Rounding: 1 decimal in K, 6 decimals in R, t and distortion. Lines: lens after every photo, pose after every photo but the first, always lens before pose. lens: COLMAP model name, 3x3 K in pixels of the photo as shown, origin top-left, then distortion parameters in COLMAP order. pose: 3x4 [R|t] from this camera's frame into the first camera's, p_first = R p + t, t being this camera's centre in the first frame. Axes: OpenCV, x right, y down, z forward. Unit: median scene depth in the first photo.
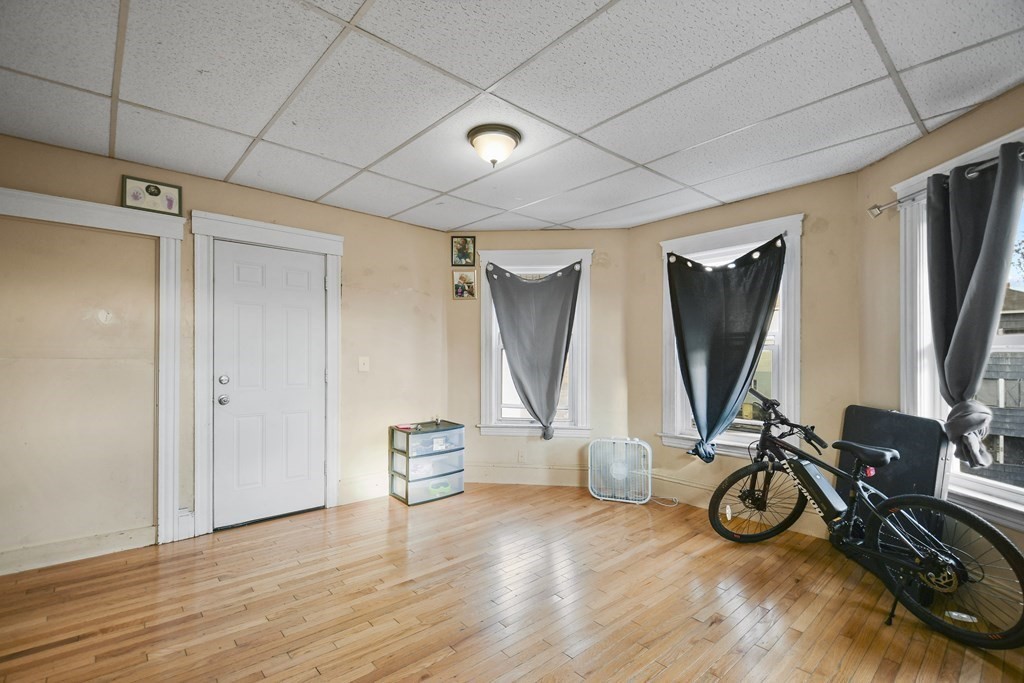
lens RADIAL K [[465.7, 0, 513.7], [0, 465.7, 353.5], [0, 0, 1]] dist [-0.001368, -0.000311]
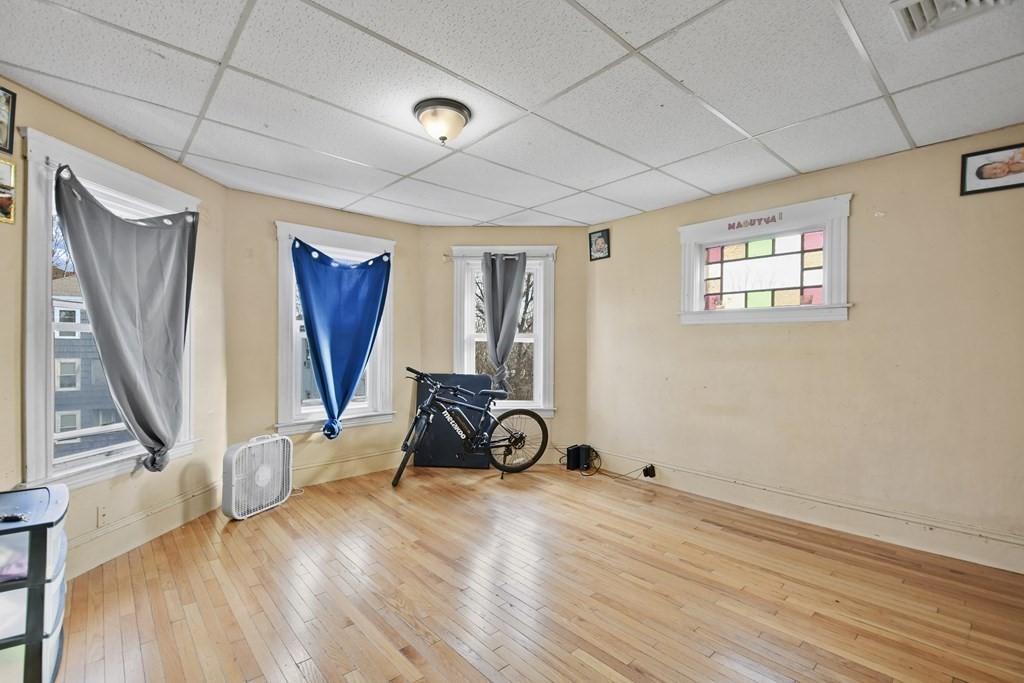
lens RADIAL K [[446.4, 0, 512.0], [0, 446.4, 341.5], [0, 0, 1]] dist [-0.001388, -0.000683]
pose [[-0.019490, -0.002207, 0.999808, -0.680382], [-0.005332, 0.999984, 0.002104, -0.001352], [-0.999796, -0.005290, -0.019502, 0.620404]]
